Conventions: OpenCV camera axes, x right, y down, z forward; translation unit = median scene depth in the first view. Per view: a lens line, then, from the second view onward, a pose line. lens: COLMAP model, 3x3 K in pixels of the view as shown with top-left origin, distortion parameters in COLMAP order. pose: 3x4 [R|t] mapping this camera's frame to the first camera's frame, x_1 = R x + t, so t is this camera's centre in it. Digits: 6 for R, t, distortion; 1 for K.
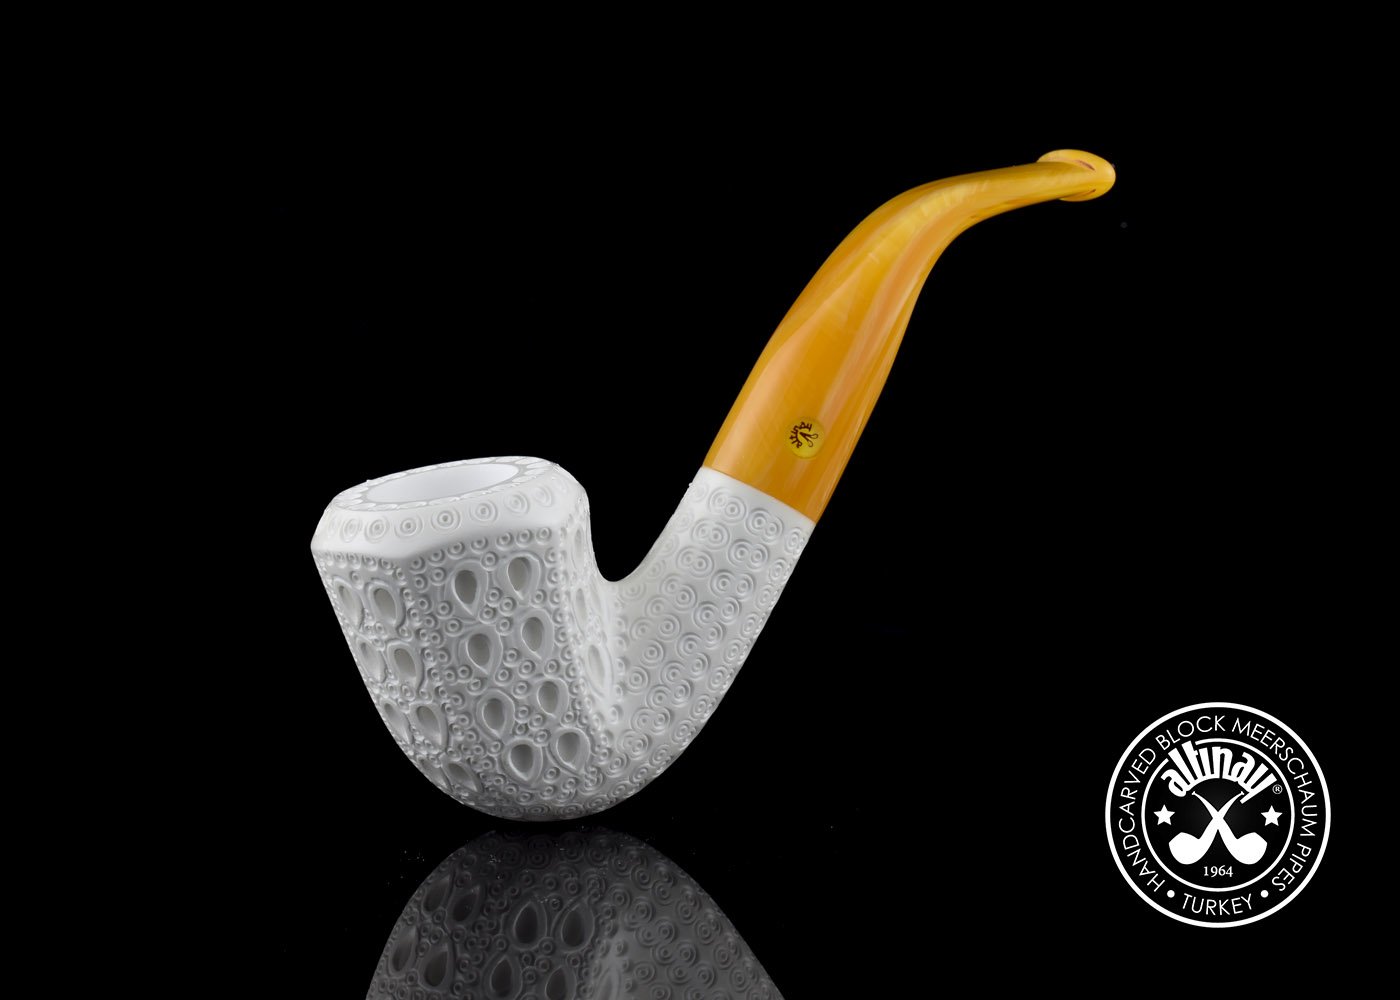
lens RADIAL K [[3473.5, 0, 701.1], [0, 3473.5, 497.5], [0, 0, 1]] dist [0.121650, 0.000000]
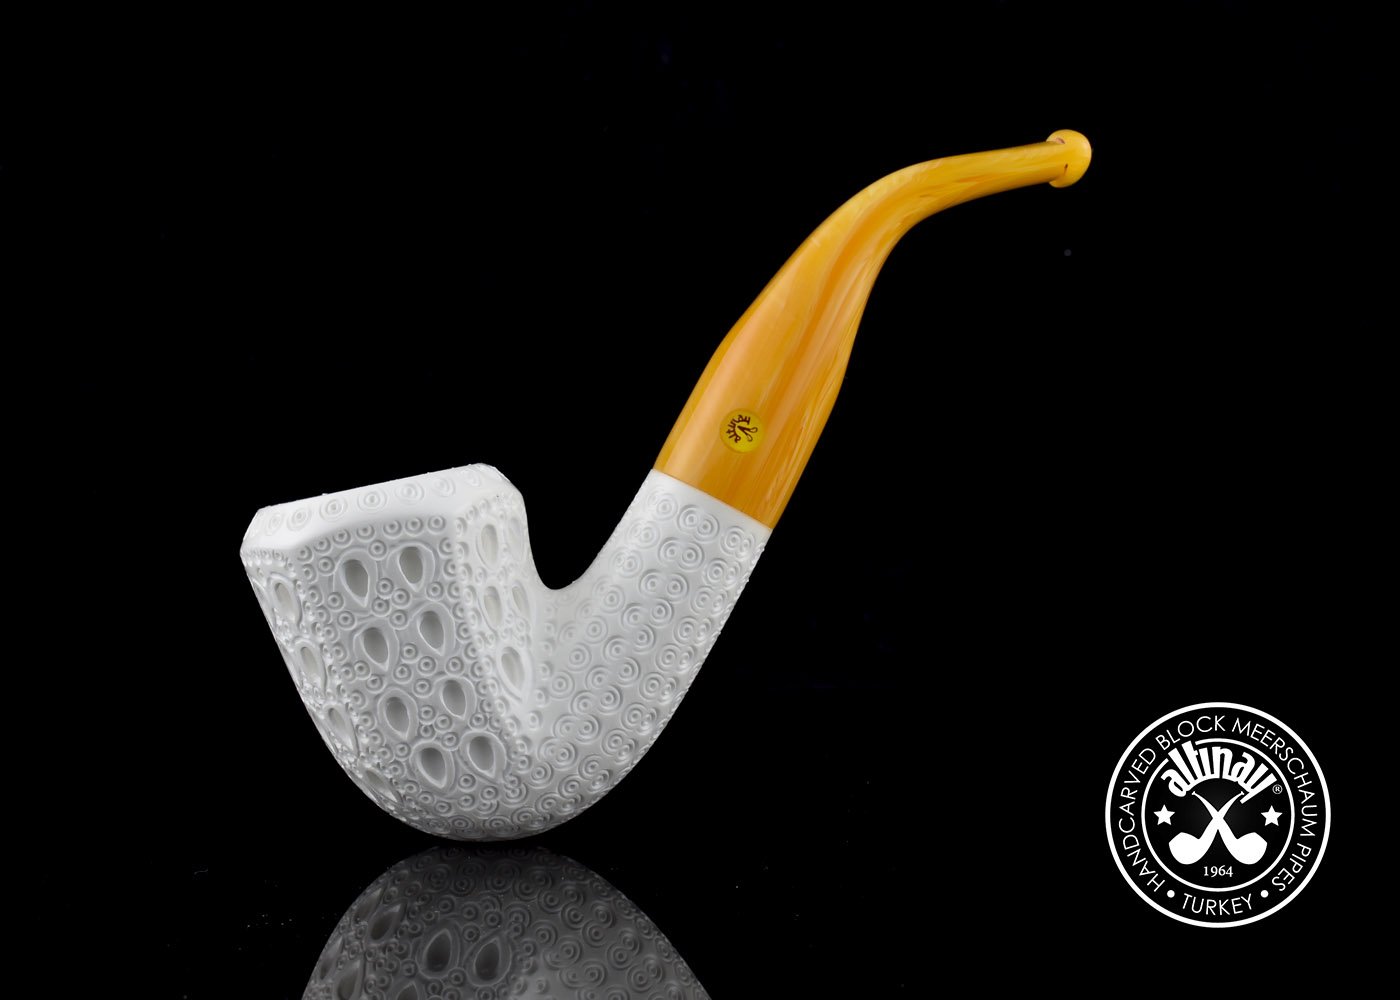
lens RADIAL K [[3473.5, 0, 699.0], [0, 3473.5, 502.8], [0, 0, 1]] dist [0.121650, 0.000000]
pose [[0.952456, -0.033887, -0.302785, 0.312519], [-0.004252, 0.992220, -0.124423, 0.123060], [0.304645, 0.119795, 0.944902, 0.106766]]
